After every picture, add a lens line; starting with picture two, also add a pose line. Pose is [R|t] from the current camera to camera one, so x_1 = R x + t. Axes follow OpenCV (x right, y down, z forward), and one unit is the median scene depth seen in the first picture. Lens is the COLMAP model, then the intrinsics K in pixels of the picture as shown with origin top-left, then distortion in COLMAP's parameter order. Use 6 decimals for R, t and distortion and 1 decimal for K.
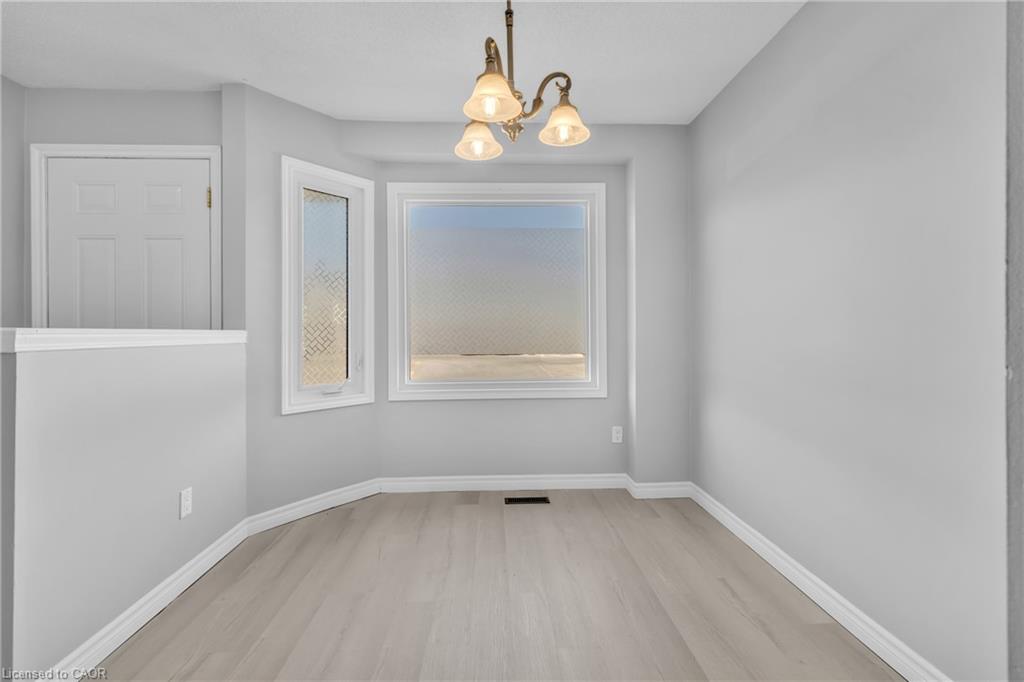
lens RADIAL K [[444.0, 0, 510.7], [0, 444.0, 330.3], [0, 0, 1]] dist [0.000758, -0.000017]
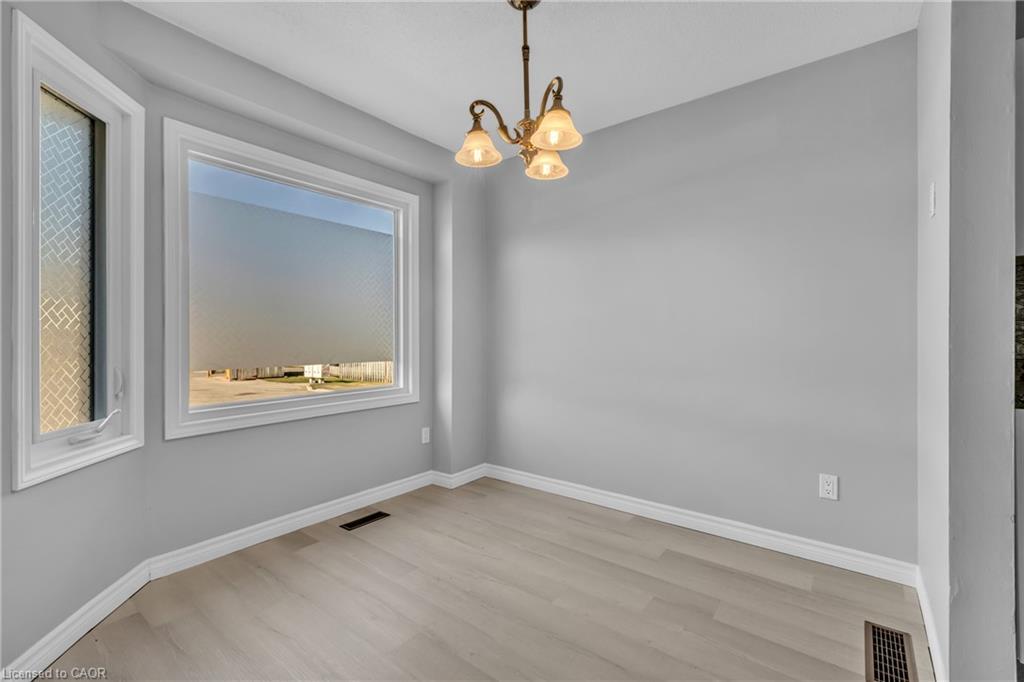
lens RADIAL K [[437.6, 0, 512.0], [0, 437.6, 341.0], [0, 0, 1]] dist [-0.000850, -0.000016]
pose [[0.651077, -0.001811, 0.759009, -0.447051], [0.001926, 0.999998, 0.000734, 0.008634], [-0.759009, 0.000984, 0.651079, 0.169648]]
